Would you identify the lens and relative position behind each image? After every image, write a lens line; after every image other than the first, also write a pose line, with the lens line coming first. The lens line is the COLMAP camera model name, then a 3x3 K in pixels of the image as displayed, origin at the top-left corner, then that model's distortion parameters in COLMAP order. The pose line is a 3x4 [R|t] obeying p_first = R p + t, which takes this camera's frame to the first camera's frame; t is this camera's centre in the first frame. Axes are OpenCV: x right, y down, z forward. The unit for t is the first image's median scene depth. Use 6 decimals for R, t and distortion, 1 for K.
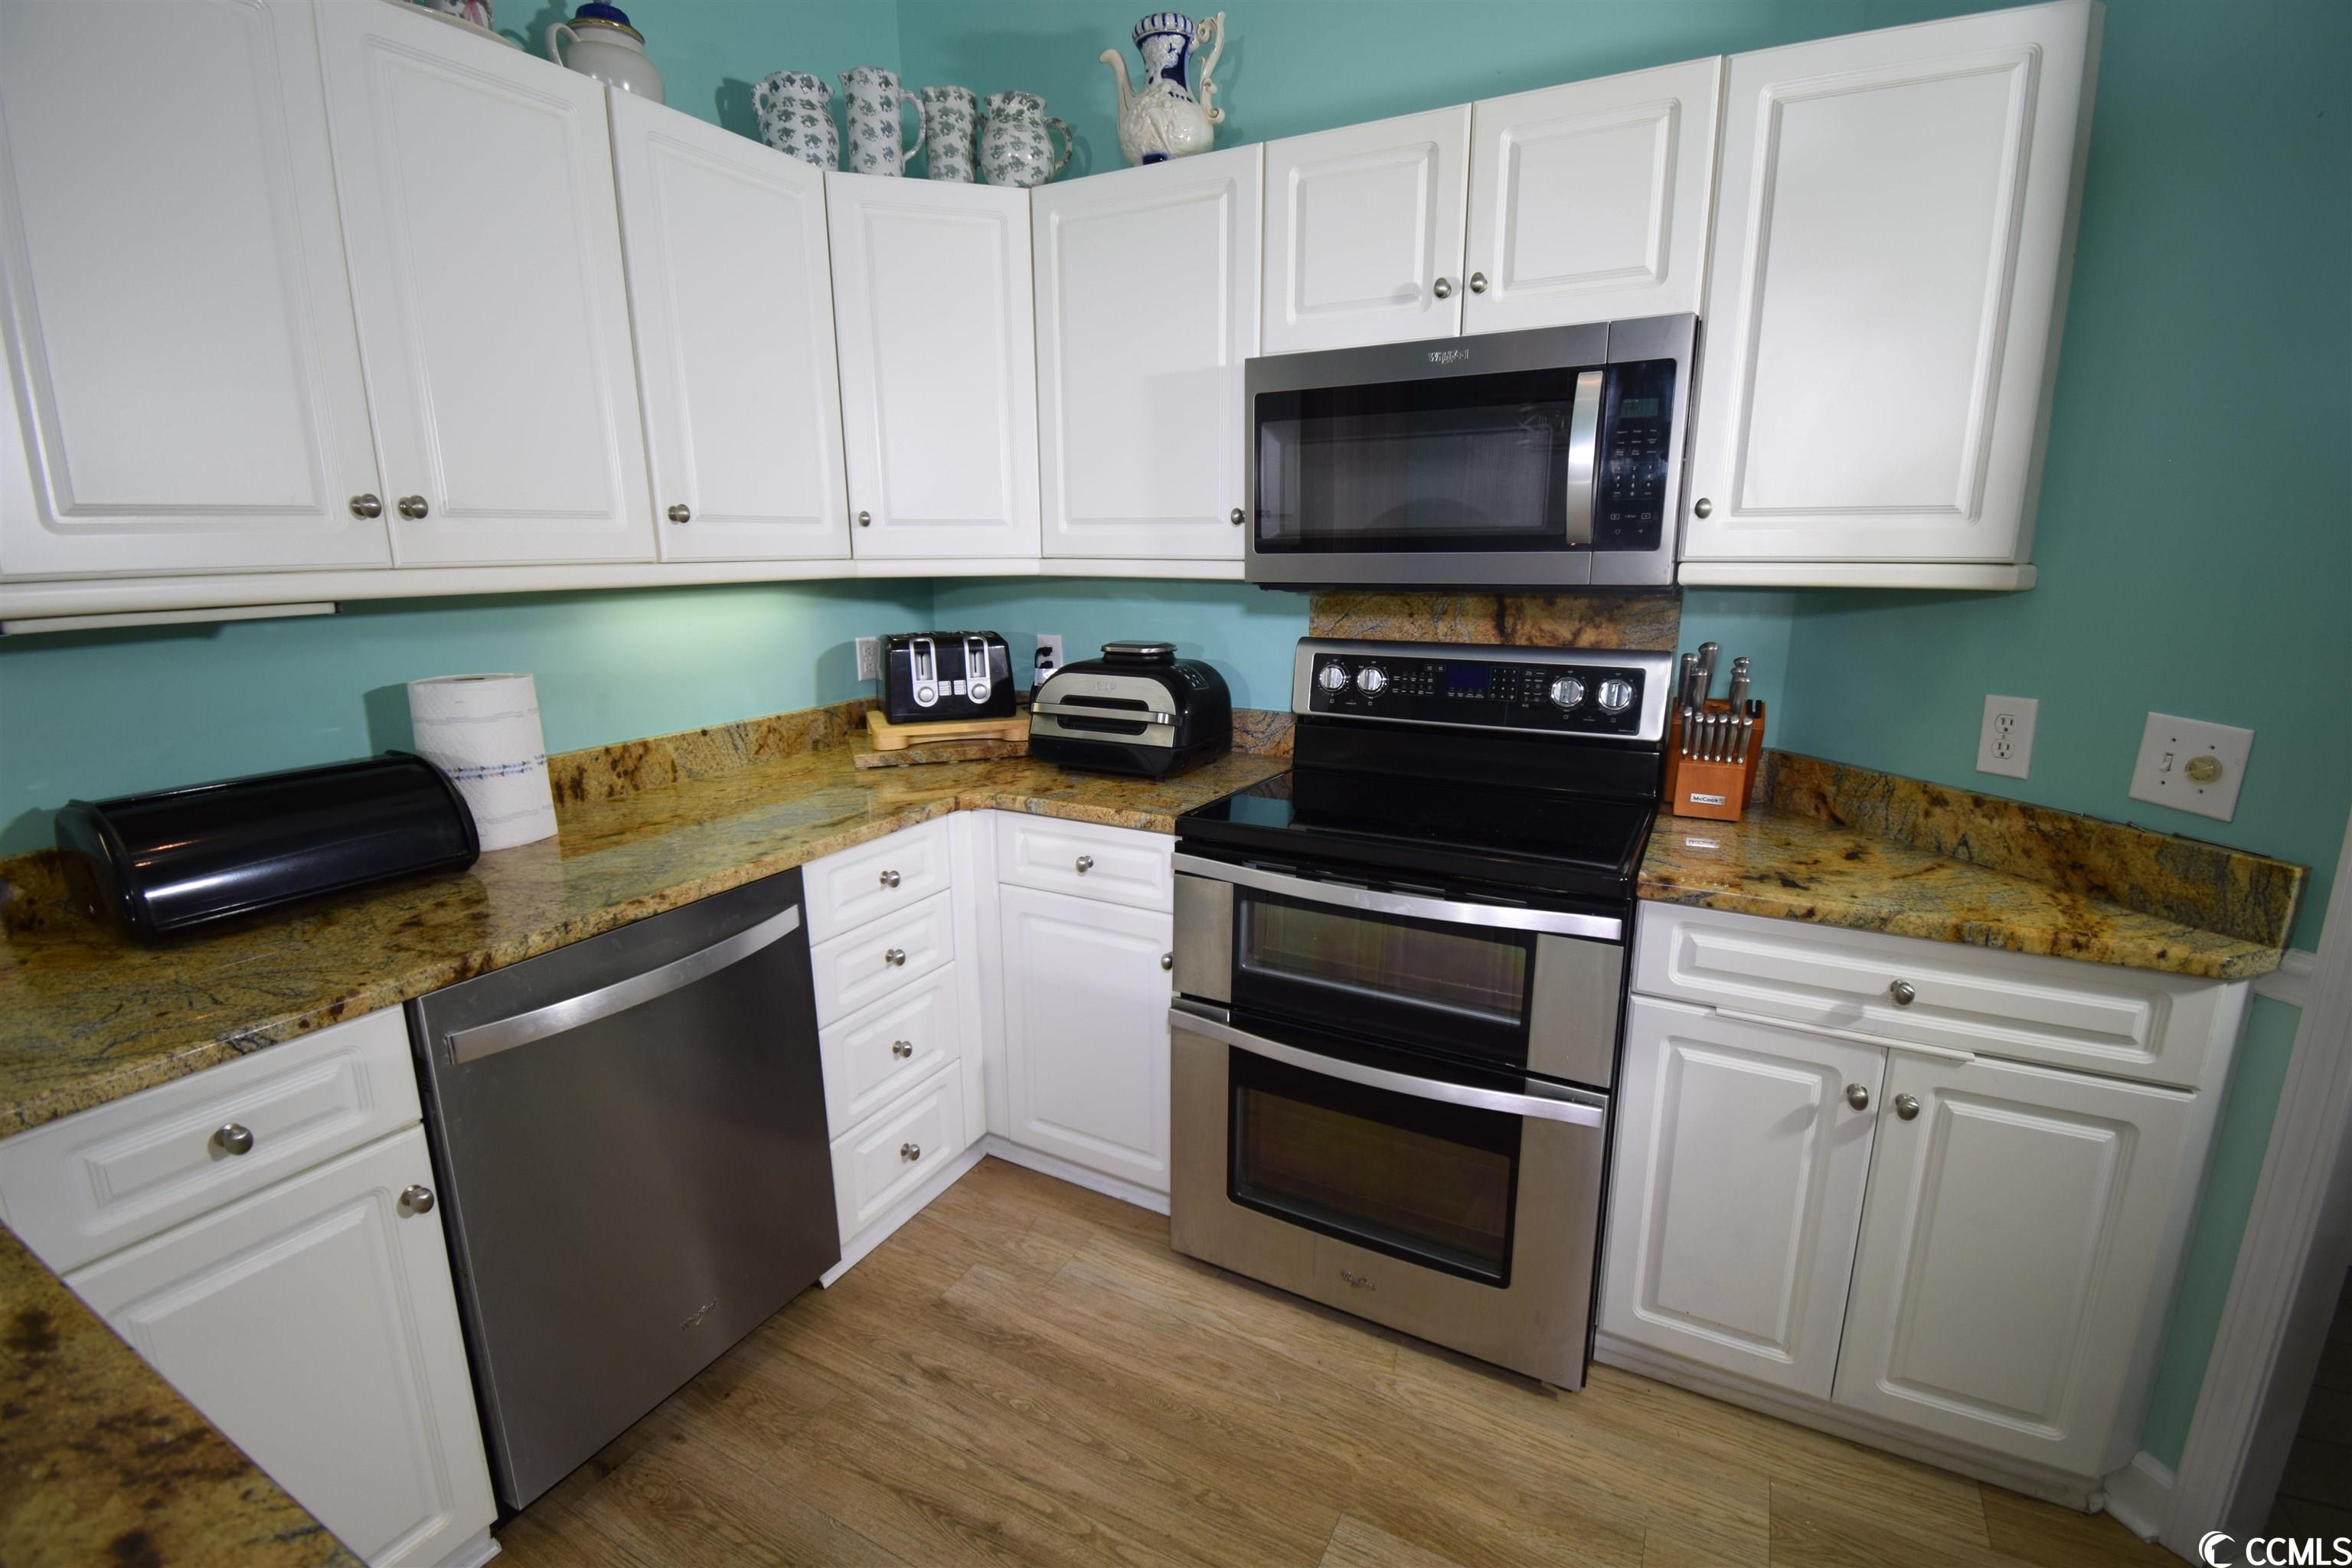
lens RADIAL K [[1032.1, 0, 1174.4], [0, 1032.1, 777.5], [0, 0, 1]] dist [0.025109, -0.030480]
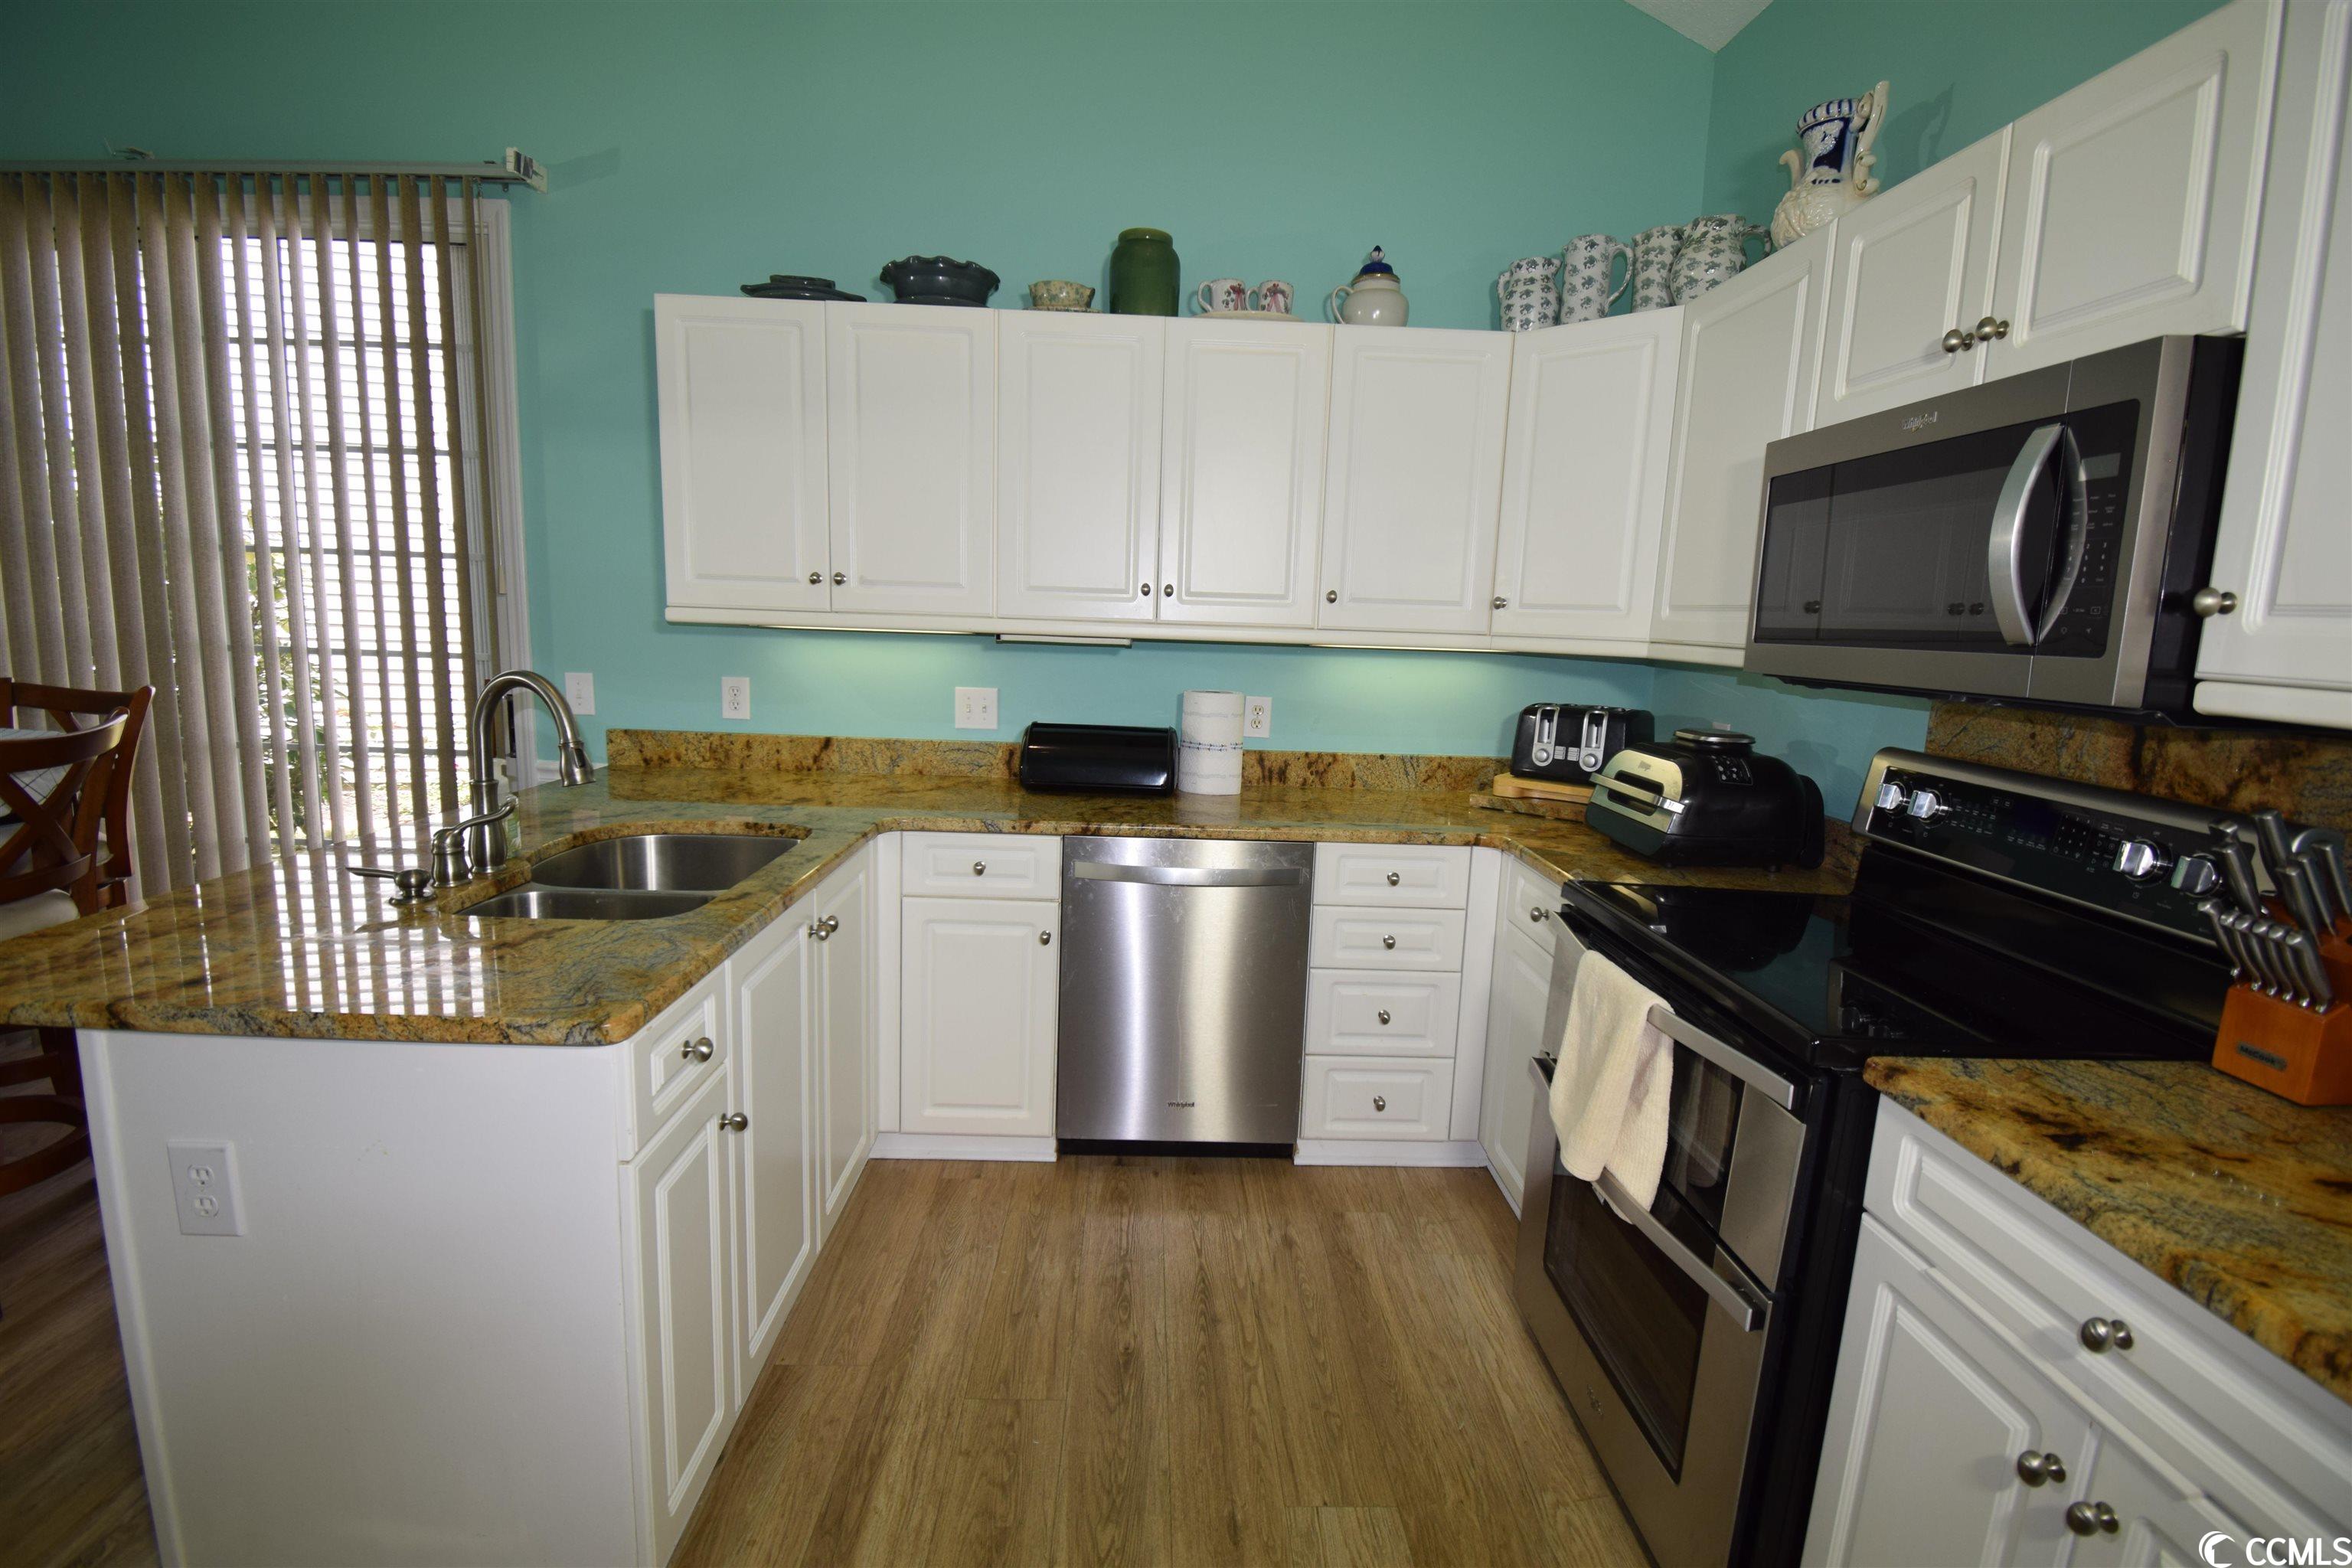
lens RADIAL K [[1032.1, 0, 1174.4], [0, 1032.1, 777.5], [0, 0, 1]] dist [0.025109, -0.030480]
pose [[0.500358, 0.157874, -0.851303, 0.595564], [-0.229039, 0.972344, 0.045702, -0.017852], [0.834975, 0.172114, 0.522679, 0.079162]]
